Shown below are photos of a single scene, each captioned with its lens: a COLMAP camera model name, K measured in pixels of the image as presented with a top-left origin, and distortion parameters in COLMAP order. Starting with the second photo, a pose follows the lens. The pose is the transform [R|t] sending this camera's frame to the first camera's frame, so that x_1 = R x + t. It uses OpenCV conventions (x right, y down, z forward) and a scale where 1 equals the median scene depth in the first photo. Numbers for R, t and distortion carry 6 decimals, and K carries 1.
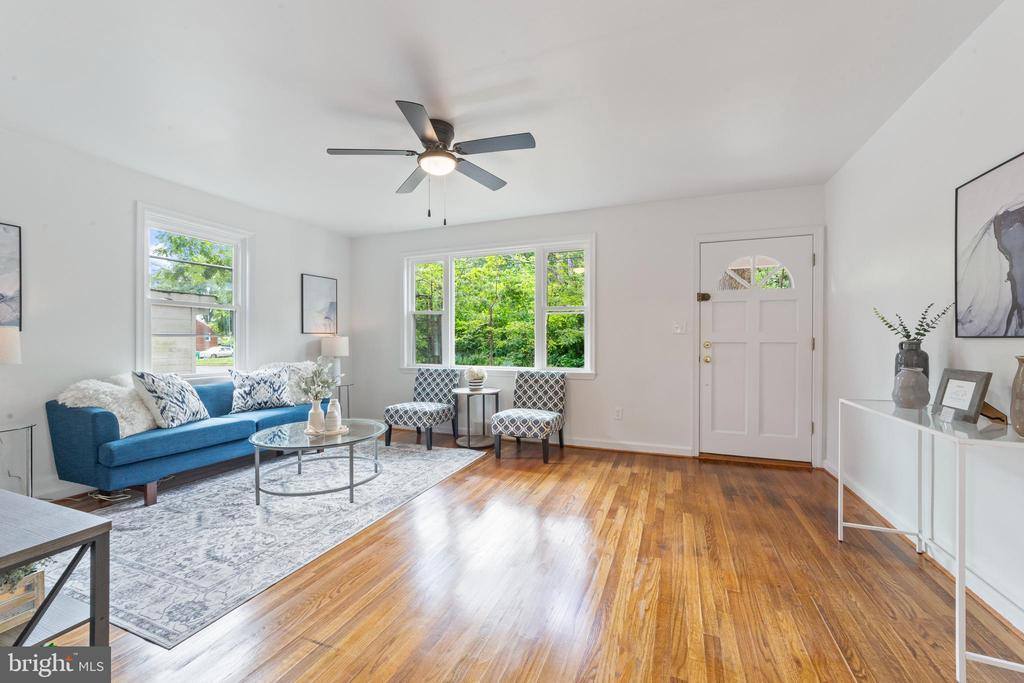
lens RADIAL K [[396.2, 0, 516.5], [0, 396.2, 340.2], [0, 0, 1]] dist [-0.005388, 0.000380]
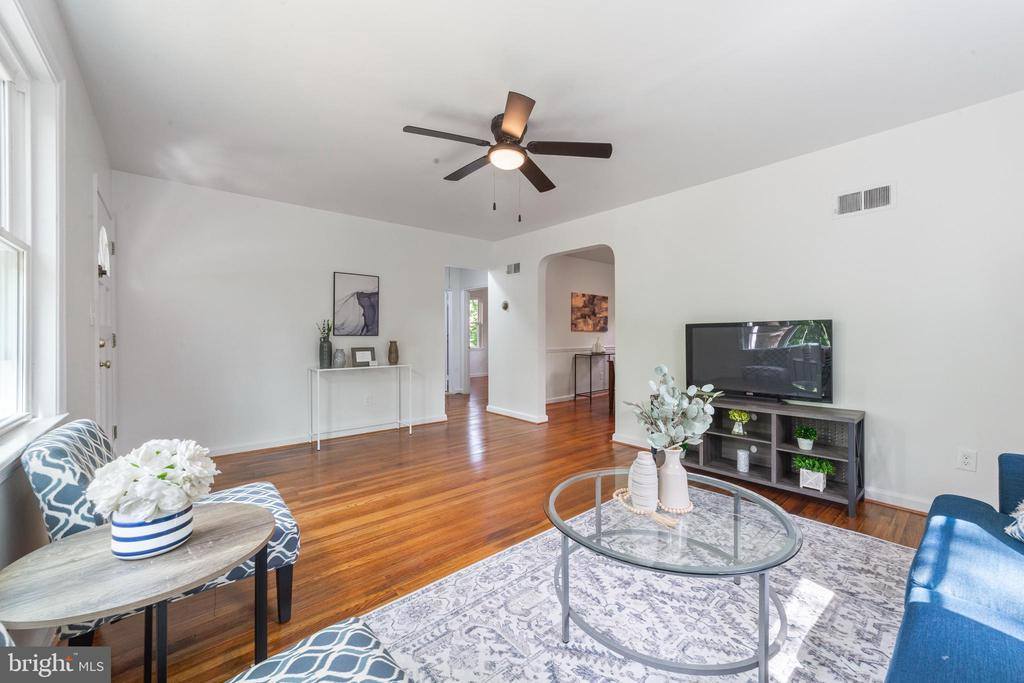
lens RADIAL K [[396.2, 0, 516.5], [0, 396.2, 340.2], [0, 0, 1]] dist [-0.005388, 0.000380]
pose [[-0.887388, -0.002658, 0.461015, -0.450499], [0.001323, 0.999965, 0.008312, 0.001871], [-0.461021, 0.007986, -0.887353, 1.250783]]
